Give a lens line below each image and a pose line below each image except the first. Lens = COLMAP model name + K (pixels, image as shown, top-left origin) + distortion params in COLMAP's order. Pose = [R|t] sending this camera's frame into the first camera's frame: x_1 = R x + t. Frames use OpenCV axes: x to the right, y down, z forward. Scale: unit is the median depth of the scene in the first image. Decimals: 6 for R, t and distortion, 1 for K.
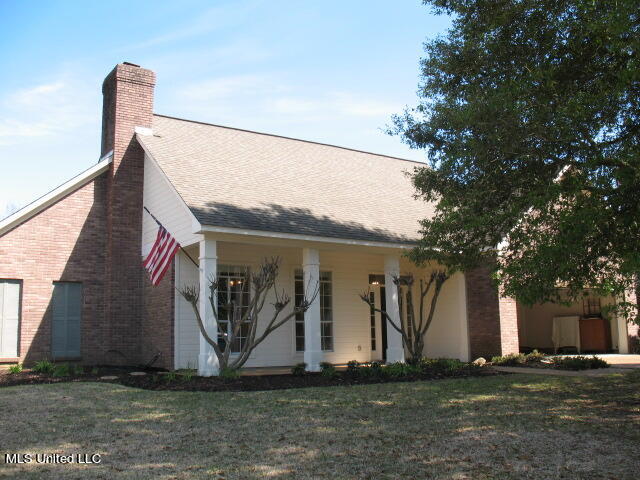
lens RADIAL K [[662.7, 0, 315.0], [0, 662.7, 235.8], [0, 0, 1]] dist [-0.187317, 0.222111]
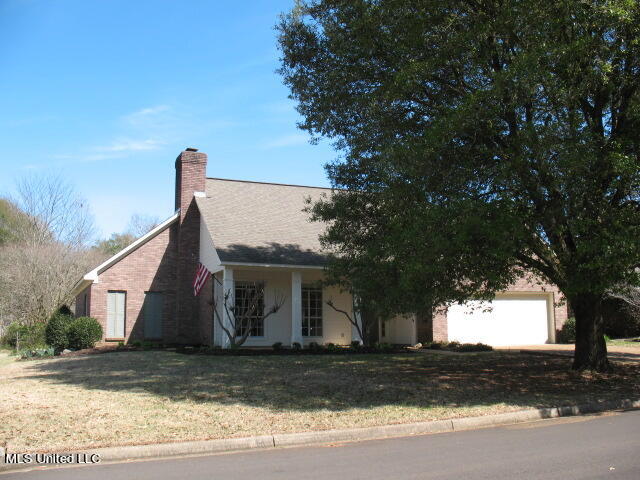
lens RADIAL K [[662.7, 0, 315.0], [0, 662.7, 235.8], [0, 0, 1]] dist [-0.187317, 0.222111]
pose [[0.980191, -0.017207, -0.197305, 0.342301], [0.019158, 0.999785, 0.007984, -0.074892], [0.197126, -0.011606, 0.980310, -0.528209]]
